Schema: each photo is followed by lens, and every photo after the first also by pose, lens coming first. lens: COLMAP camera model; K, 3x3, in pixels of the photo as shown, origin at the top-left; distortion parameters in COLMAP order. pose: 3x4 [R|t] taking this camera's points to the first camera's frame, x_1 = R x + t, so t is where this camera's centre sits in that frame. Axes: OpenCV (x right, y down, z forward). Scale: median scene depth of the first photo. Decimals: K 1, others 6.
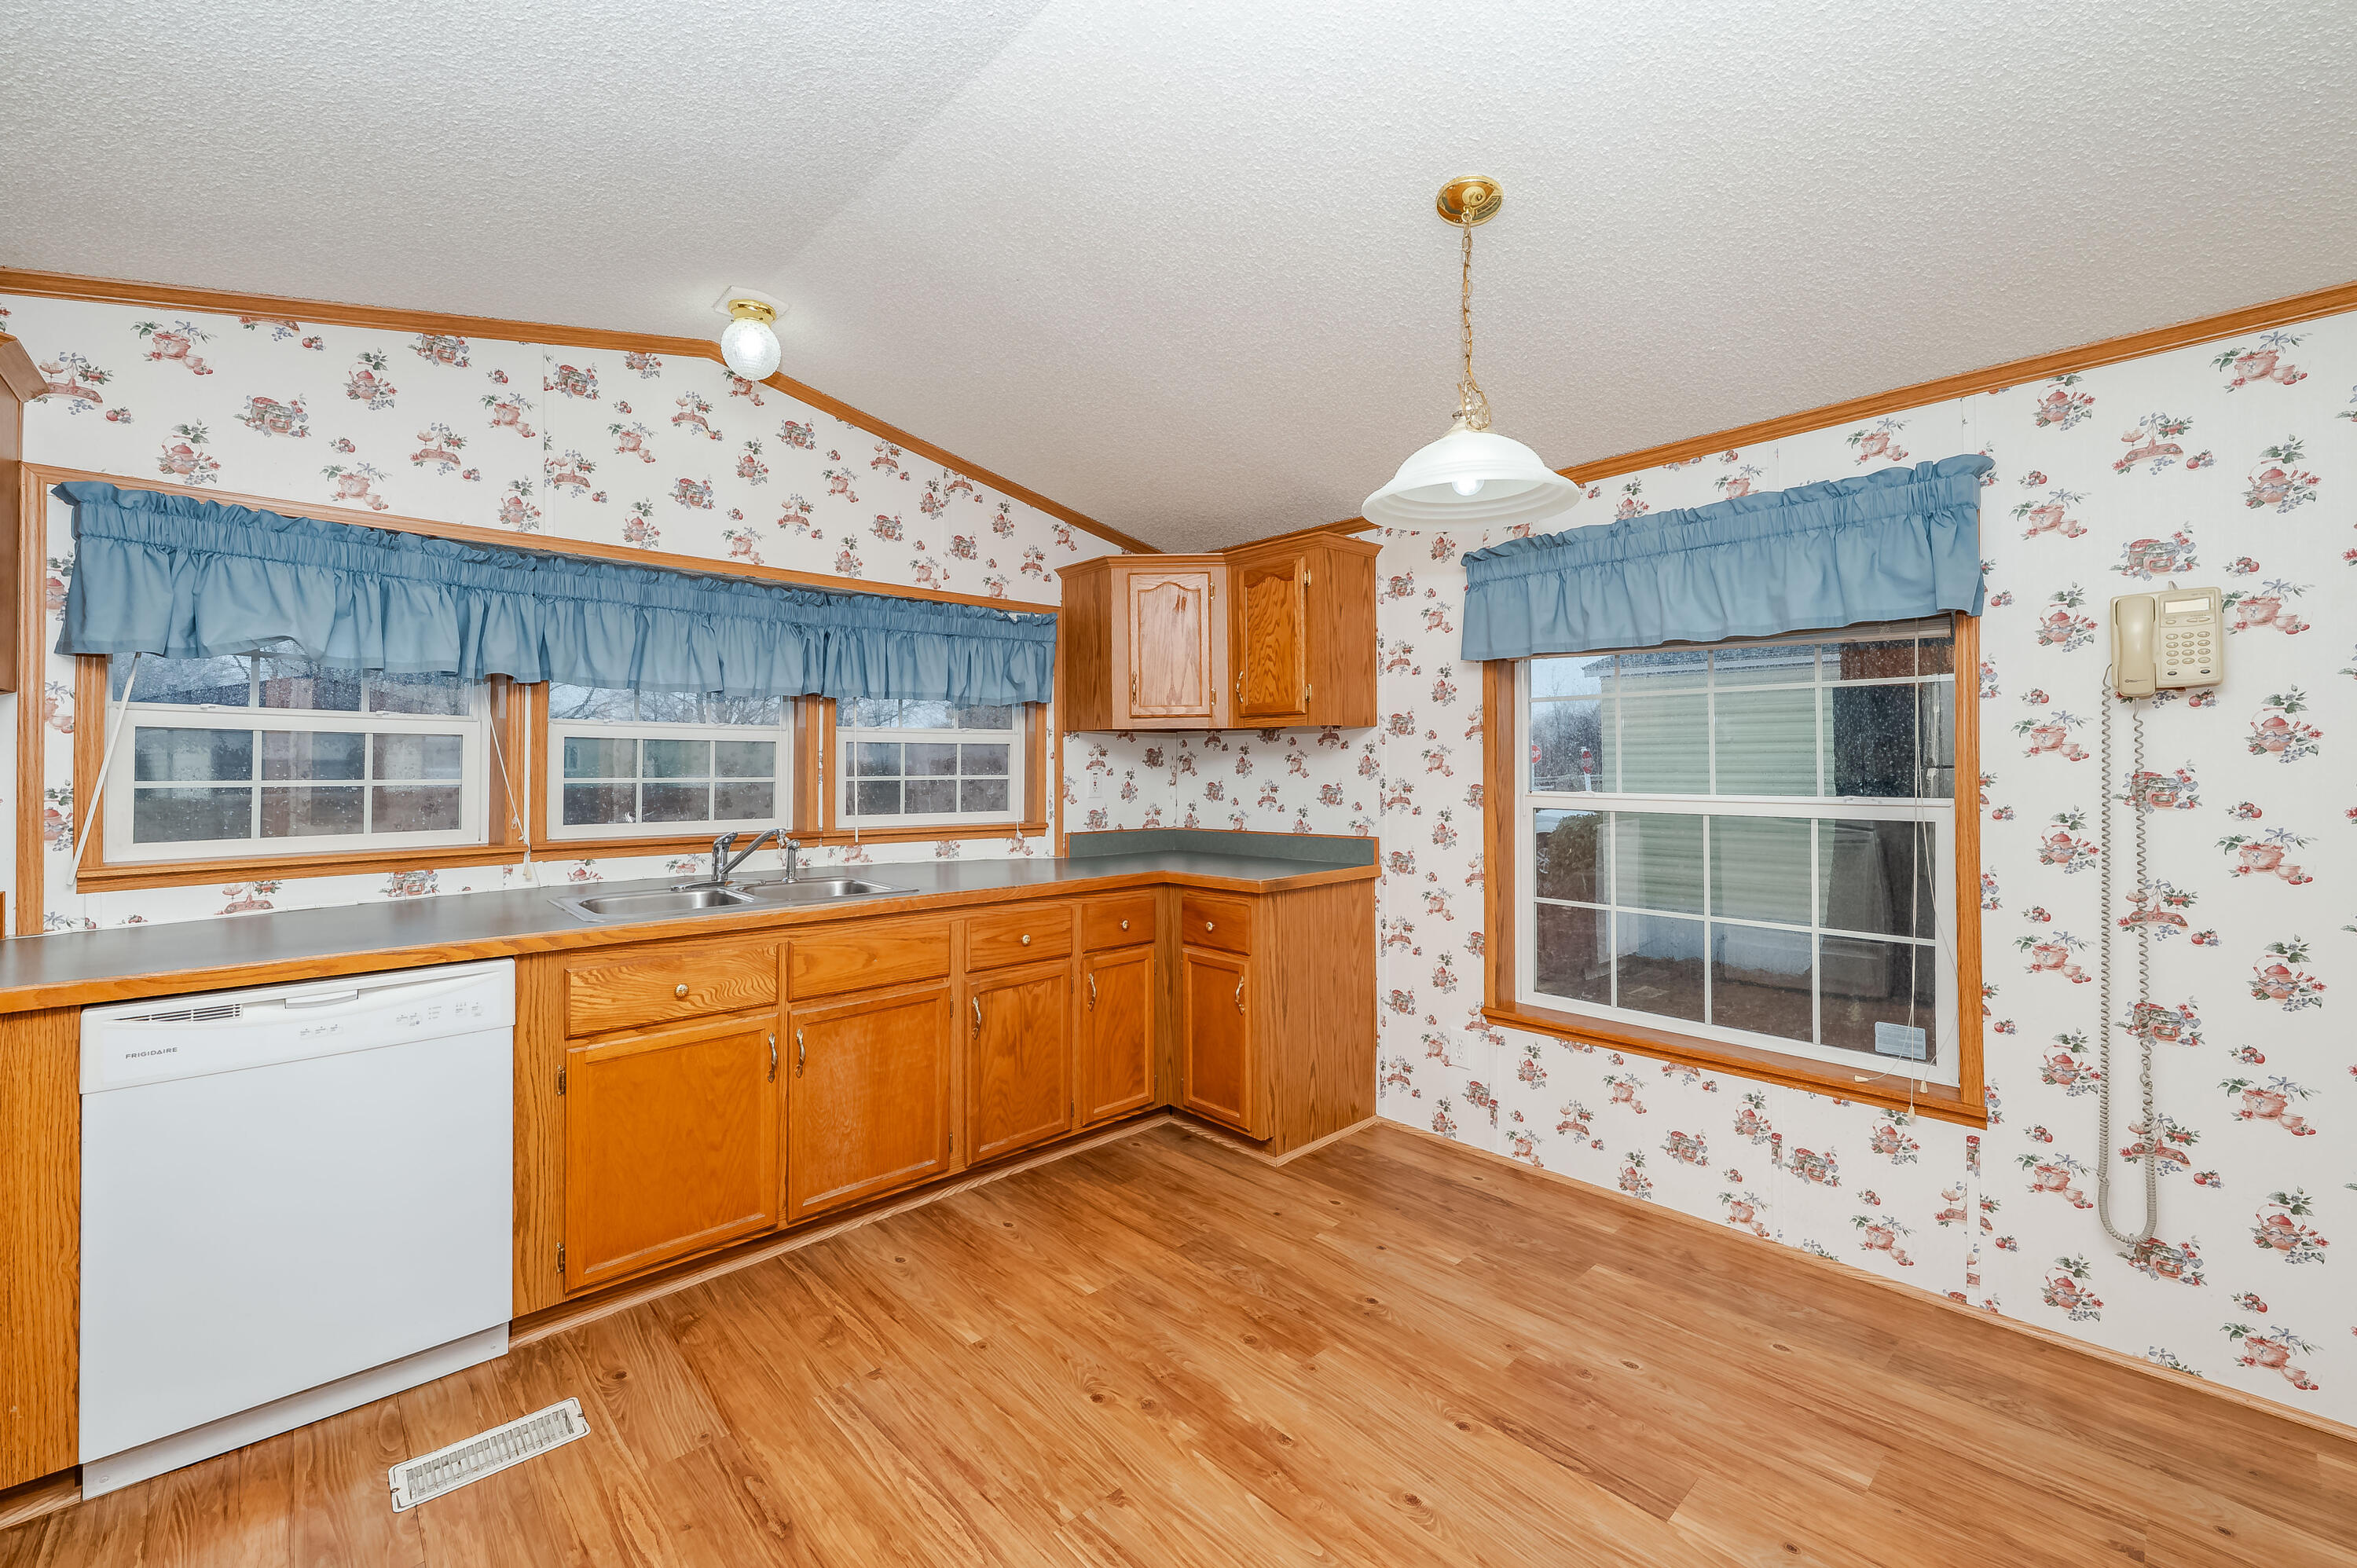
lens RADIAL K [[963.5, 0, 1237.9], [0, 963.5, 751.2], [0, 0, 1]] dist [0.003195, -0.000217]
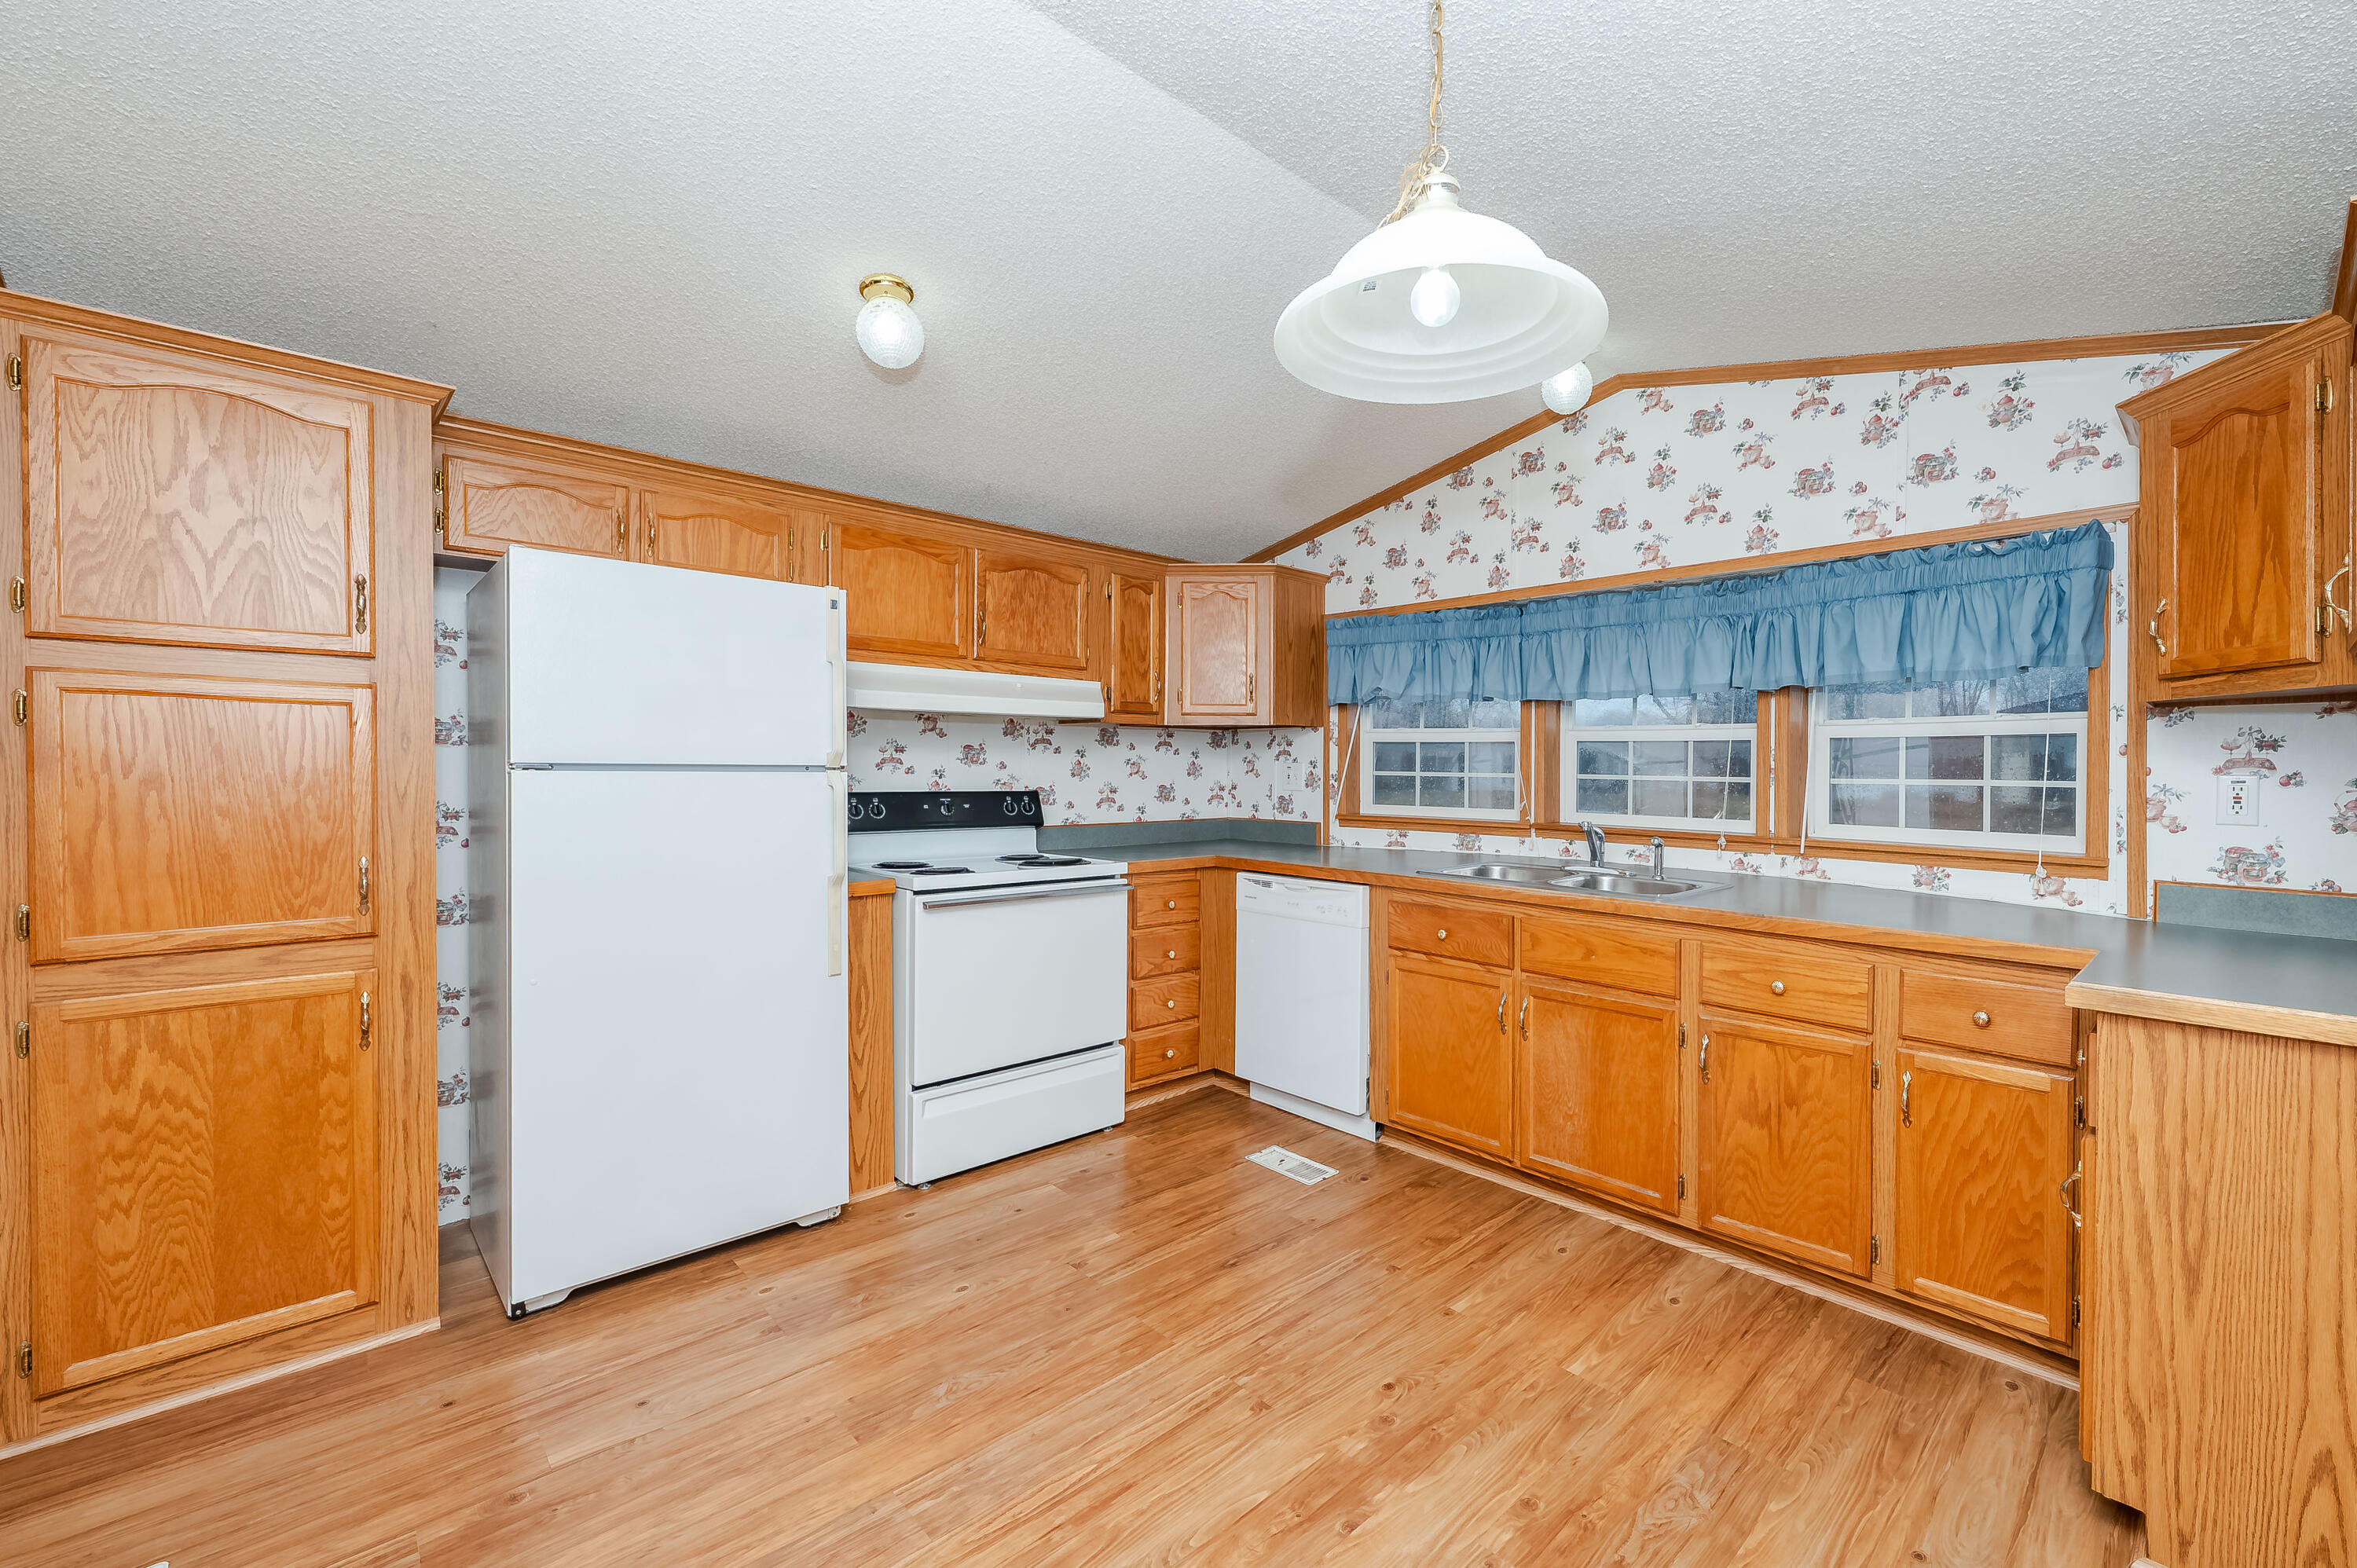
lens RADIAL K [[963.5, 0, 1180.7], [0, 963.5, 776.9], [0, 0, 1]] dist [0.003195, -0.000217]
pose [[-0.043294, 0.011997, -0.998990, 0.612082], [0.004782, 0.999919, 0.011801, 0.015638], [0.999051, -0.004267, -0.043347, 0.590158]]
